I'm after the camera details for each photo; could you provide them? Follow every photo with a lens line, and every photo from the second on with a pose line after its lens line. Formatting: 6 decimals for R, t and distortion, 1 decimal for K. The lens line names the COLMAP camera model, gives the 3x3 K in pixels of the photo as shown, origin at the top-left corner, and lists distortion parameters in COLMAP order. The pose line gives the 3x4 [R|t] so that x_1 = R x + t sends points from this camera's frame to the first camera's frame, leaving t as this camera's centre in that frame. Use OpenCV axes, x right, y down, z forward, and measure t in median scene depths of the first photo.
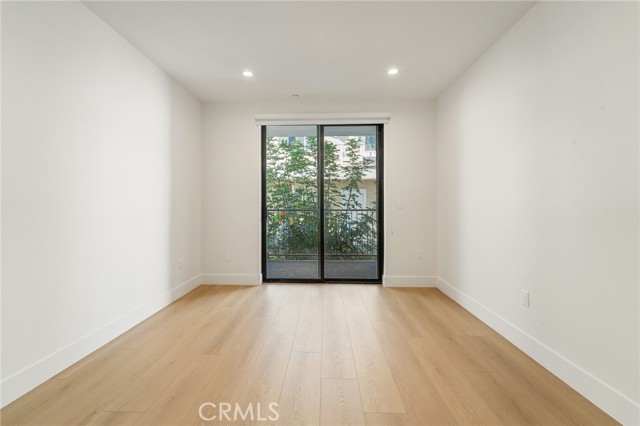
lens RADIAL K [[259.8, 0, 319.3], [0, 259.8, 203.3], [0, 0, 1]] dist [-0.000169, -0.000125]
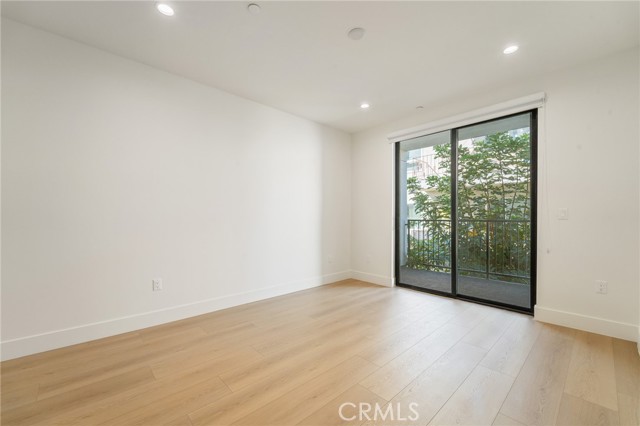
lens RADIAL K [[256.8, 0, 318.5], [0, 256.8, 213.6], [0, 0, 1]] dist [-0.001227, -0.000553]
pose [[0.706827, -0.011927, -0.707286, 0.322227], [0.009948, 0.999927, -0.006921, 0.004595], [0.707316, -0.002144, 0.706894, 0.006360]]
